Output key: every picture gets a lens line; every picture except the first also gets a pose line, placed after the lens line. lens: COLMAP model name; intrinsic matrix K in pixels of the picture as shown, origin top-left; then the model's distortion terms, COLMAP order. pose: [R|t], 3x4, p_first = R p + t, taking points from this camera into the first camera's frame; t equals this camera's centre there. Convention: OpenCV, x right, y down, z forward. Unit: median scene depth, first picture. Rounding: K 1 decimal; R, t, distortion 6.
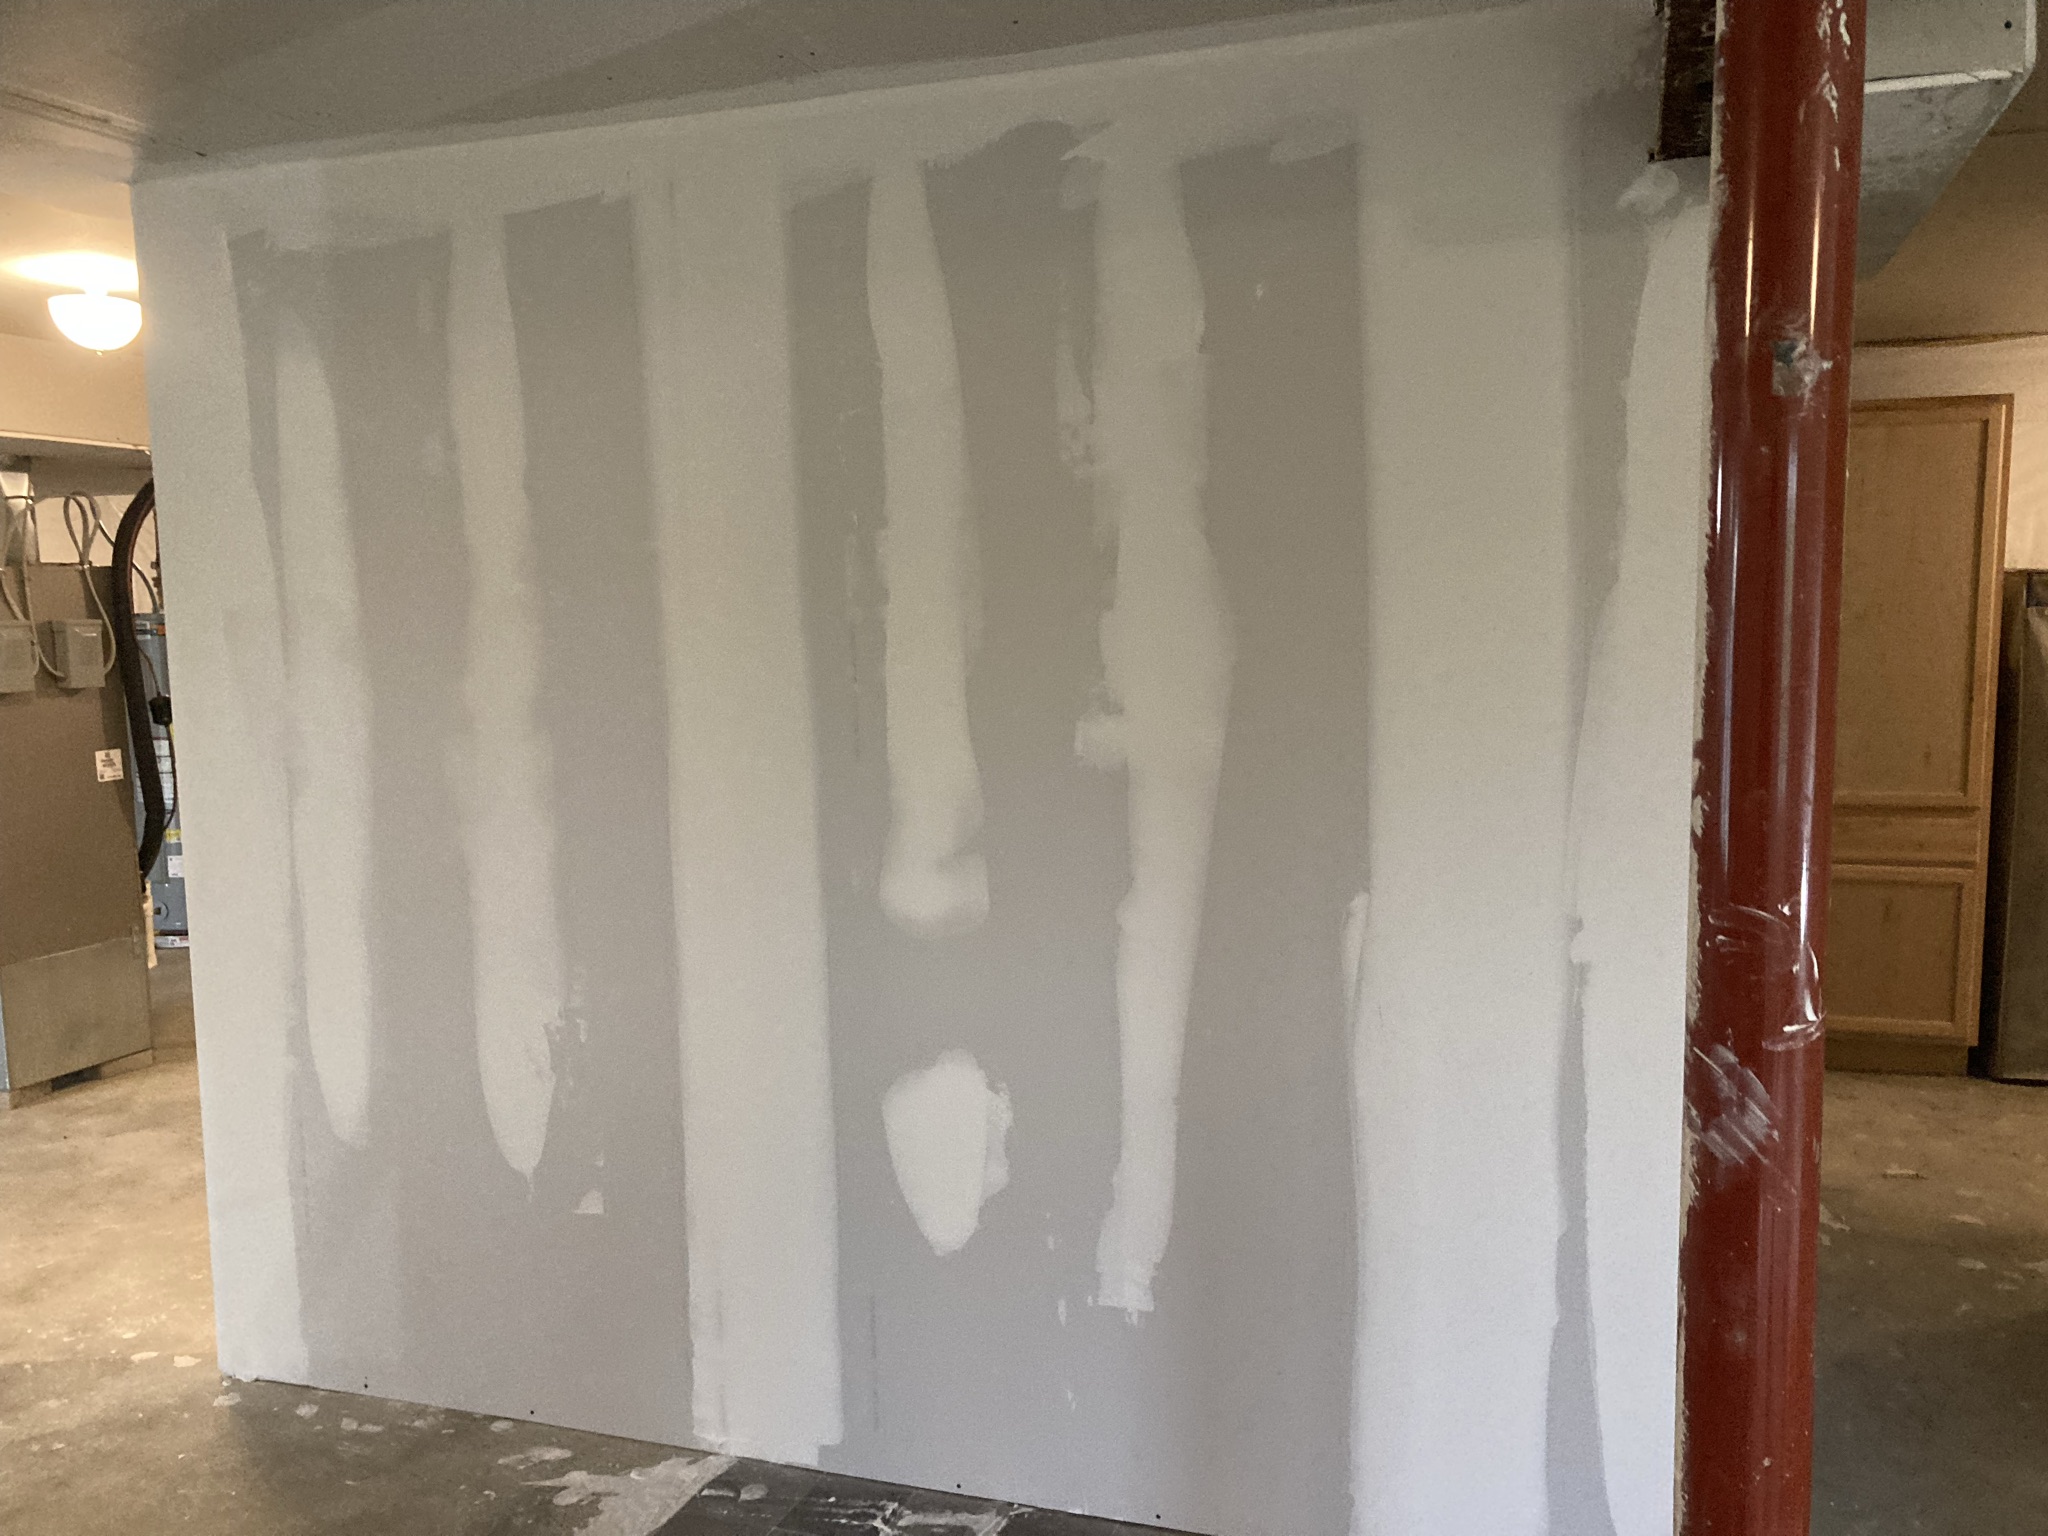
lens RADIAL K [[1701.1, 0, 1024.5], [0, 1701.1, 771.3], [0, 0, 1]] dist [0.017379, 0.011575]
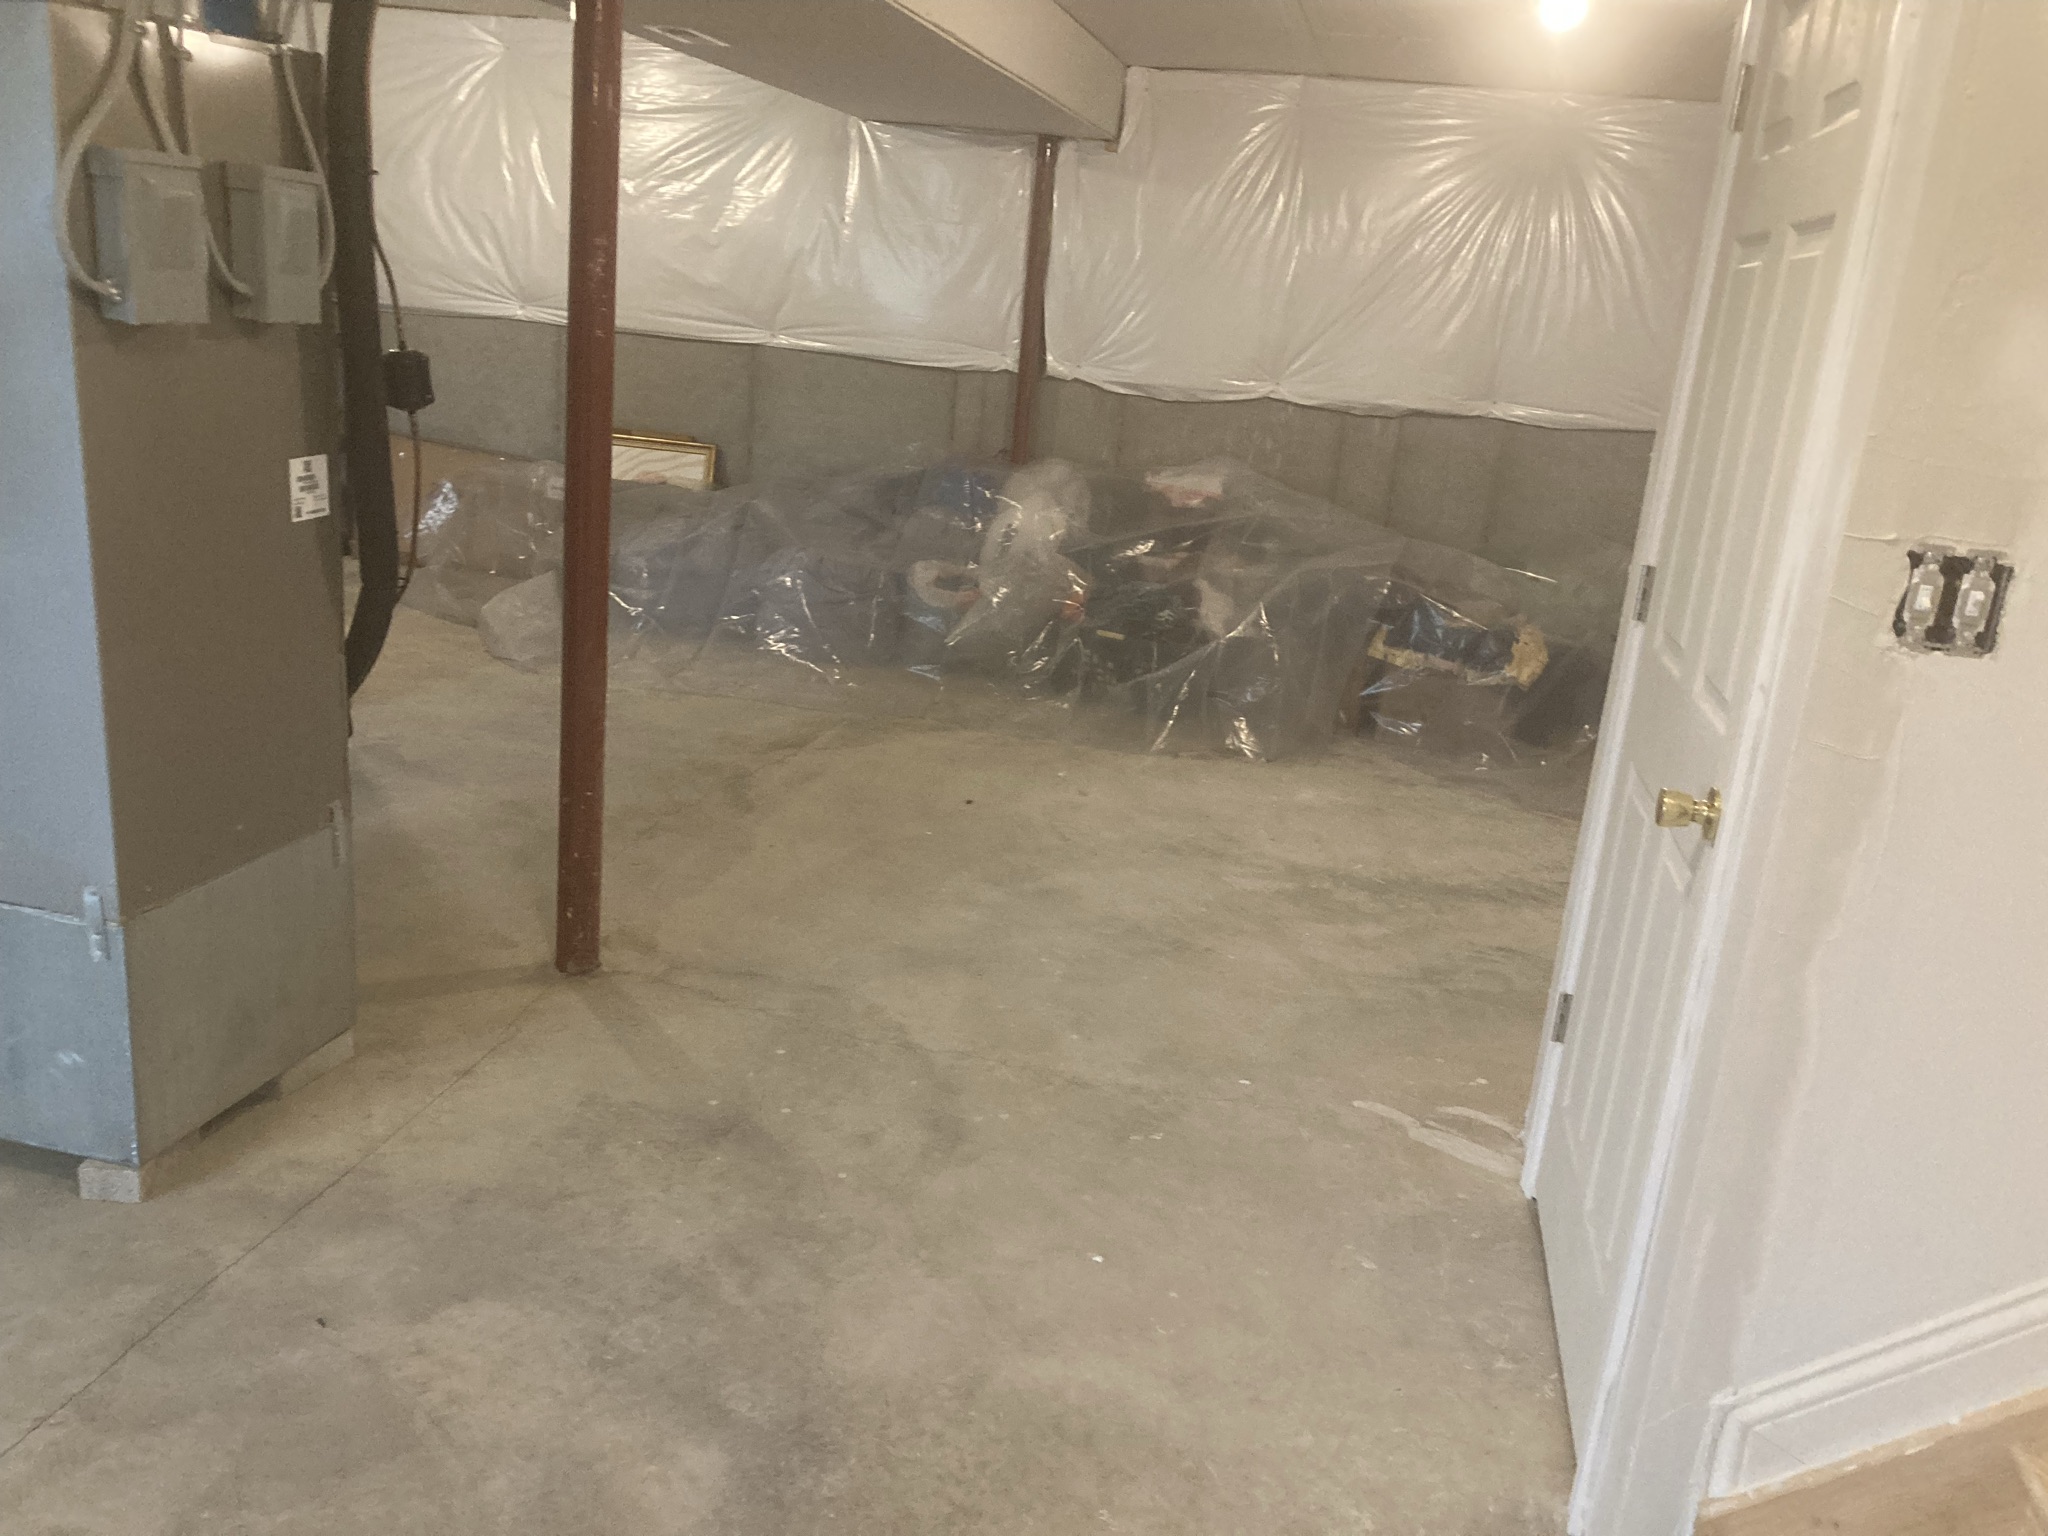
lens RADIAL K [[1701.1, 0, 1034.4], [0, 1701.1, 757.5], [0, 0, 1]] dist [0.017379, 0.011575]
pose [[0.985726, 0.069173, 0.153493, -0.418205], [-0.096367, 0.979393, 0.177493, -0.035685], [-0.138053, -0.189751, 0.972078, 0.508831]]
